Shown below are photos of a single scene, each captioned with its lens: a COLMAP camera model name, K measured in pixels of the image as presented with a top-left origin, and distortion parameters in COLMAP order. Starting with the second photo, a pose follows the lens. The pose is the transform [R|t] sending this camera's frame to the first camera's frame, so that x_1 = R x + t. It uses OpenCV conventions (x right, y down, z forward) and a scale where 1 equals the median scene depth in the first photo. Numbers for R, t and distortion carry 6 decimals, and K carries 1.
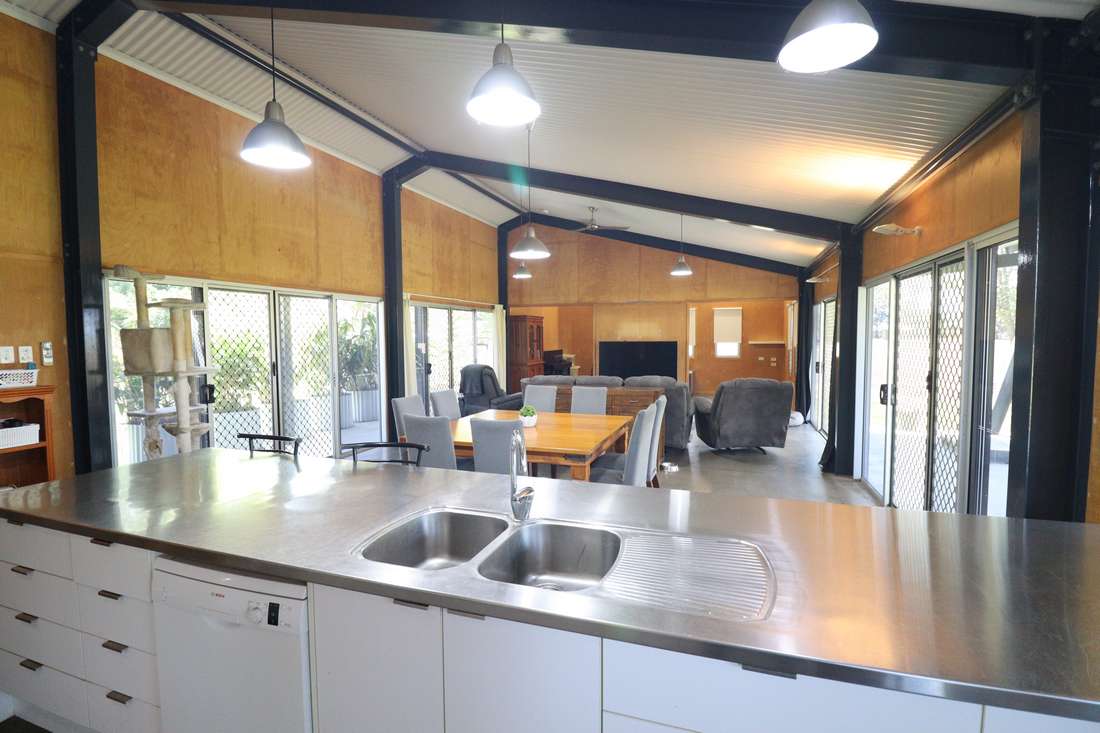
lens RADIAL K [[518.7, 0, 554.1], [0, 518.7, 364.3], [0, 0, 1]] dist [0.021729, -0.016774]
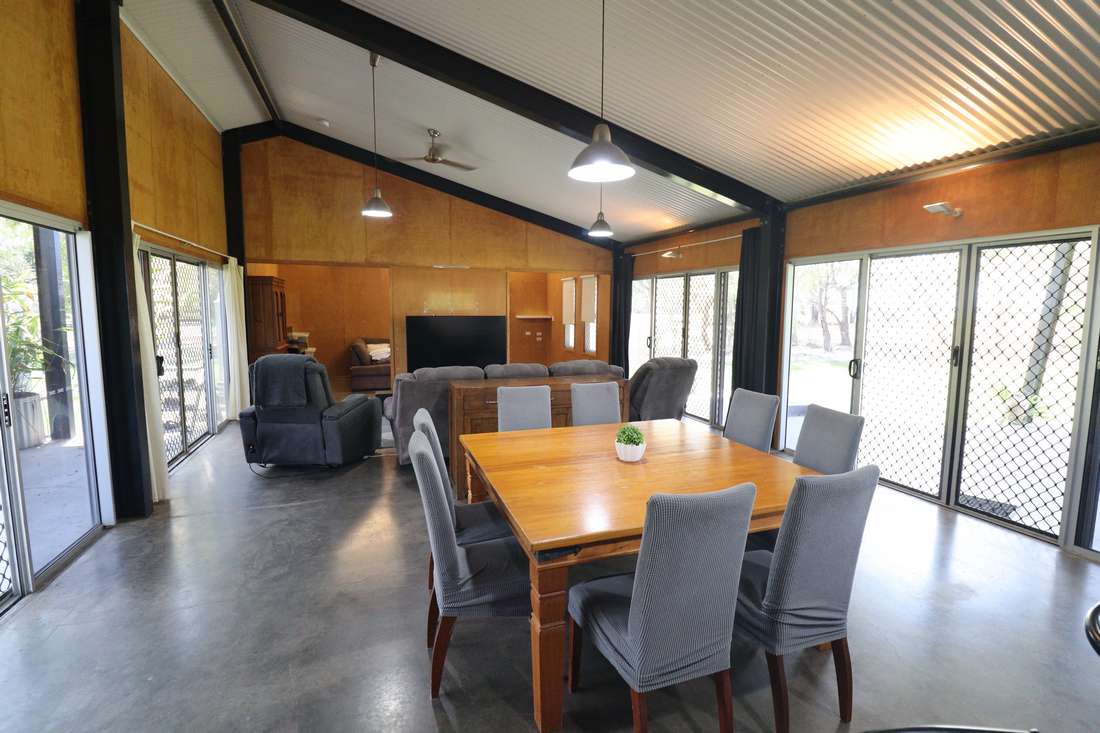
lens RADIAL K [[518.7, 0, 554.1], [0, 518.7, 364.3], [0, 0, 1]] dist [0.021729, -0.016774]
pose [[0.767204, -0.059312, 0.638655, -0.238802], [0.025698, 0.997758, 0.061791, -0.014837], [-0.640889, -0.030994, 0.767008, 0.275924]]
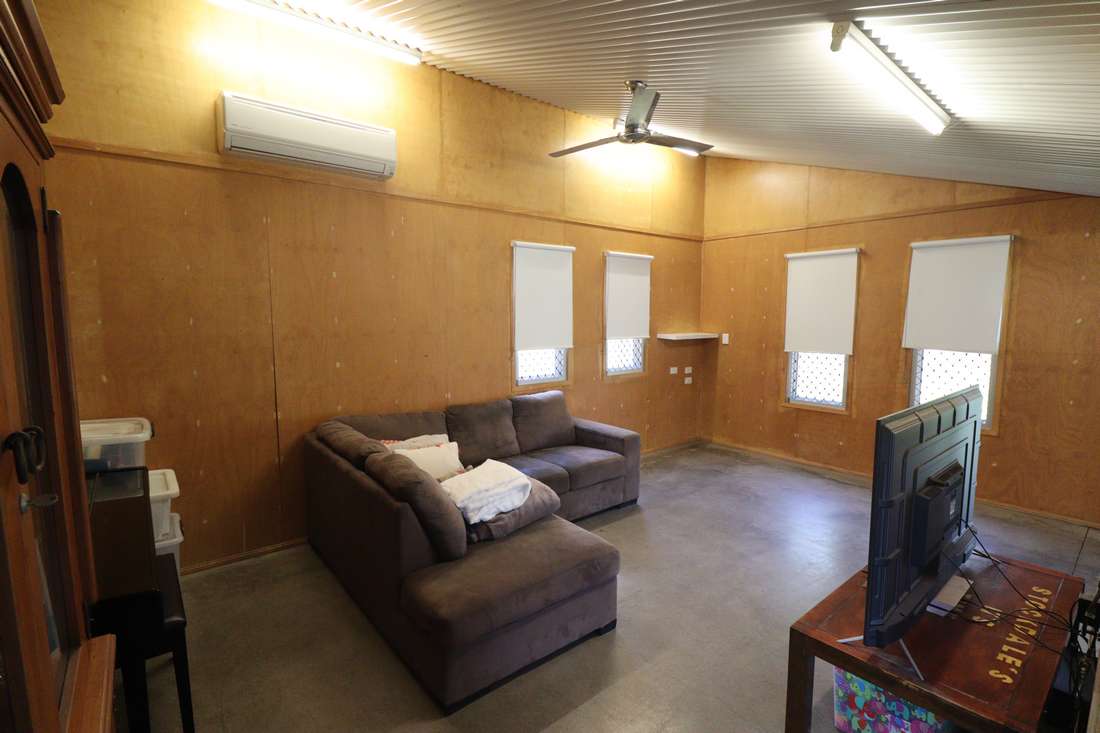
lens RADIAL K [[518.7, 0, 554.1], [0, 518.7, 364.3], [0, 0, 1]] dist [0.021729, -0.016774]
pose [[0.482329, -0.076987, 0.872601, -0.074088], [0.043253, 0.997009, 0.064055, -0.063925], [-0.874922, 0.006847, 0.484216, 1.092065]]
